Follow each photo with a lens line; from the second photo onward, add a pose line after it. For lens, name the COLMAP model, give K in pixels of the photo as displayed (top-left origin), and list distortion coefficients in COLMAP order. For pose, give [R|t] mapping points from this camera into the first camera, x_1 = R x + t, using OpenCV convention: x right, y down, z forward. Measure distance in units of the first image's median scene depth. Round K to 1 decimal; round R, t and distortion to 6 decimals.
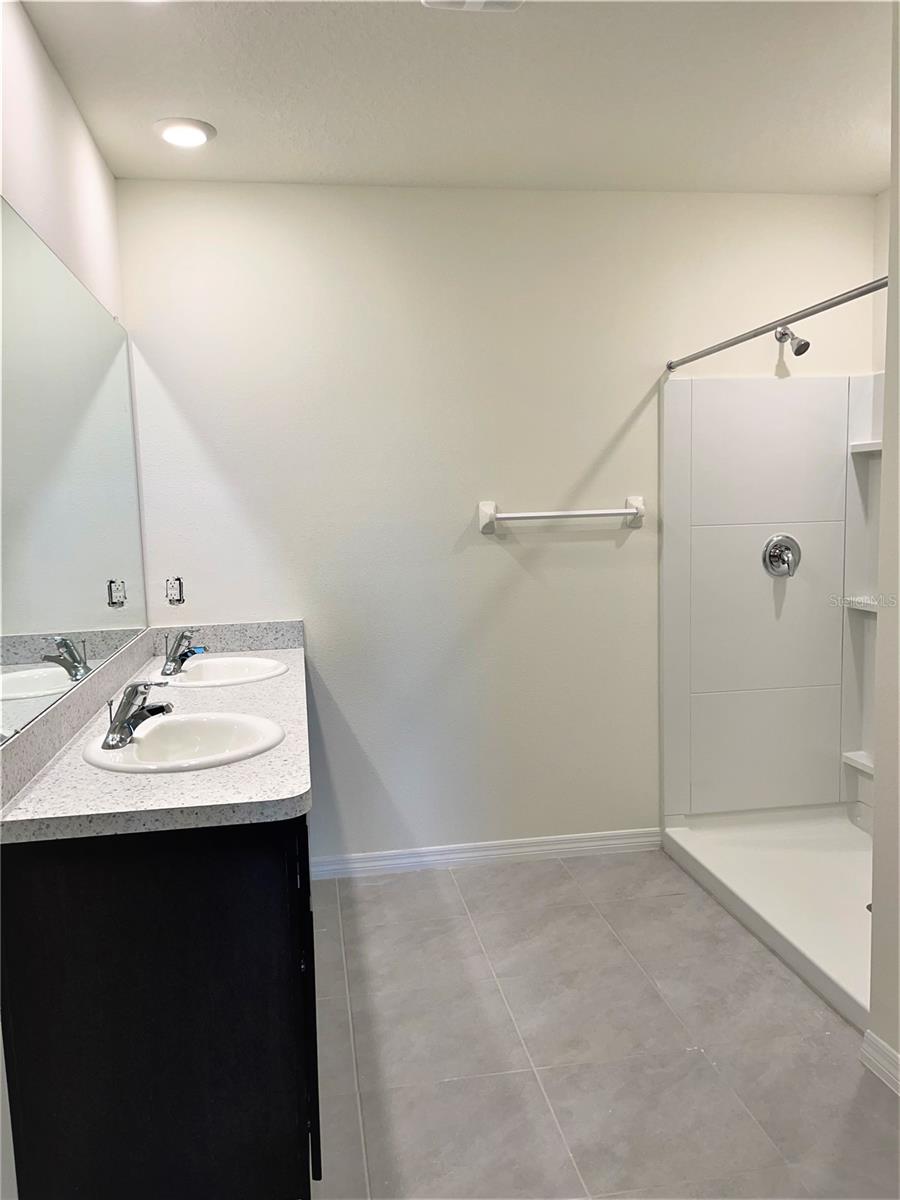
lens RADIAL K [[894.3, 0, 450.0], [0, 894.3, 600.0], [0, 0, 1]] dist [0.048602, 0.000652]
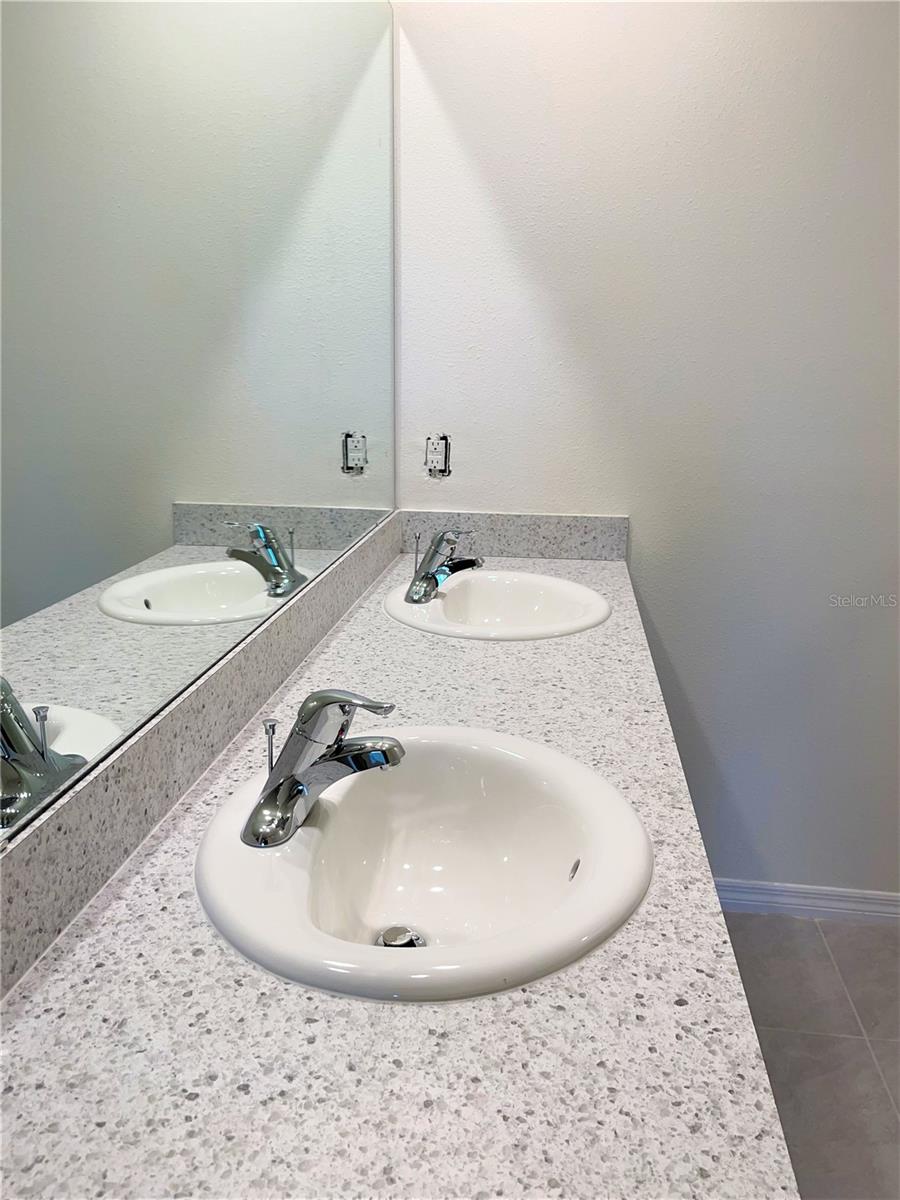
lens RADIAL K [[921.2, 0, 454.5], [0, 921.2, 607.8], [0, 0, 1]] dist [0.041762, -0.012536]
pose [[0.956318, 0.118059, -0.267429, -0.101207], [-0.073759, 0.982671, 0.170052, -0.016092], [0.282871, -0.142898, 0.948454, 0.347308]]
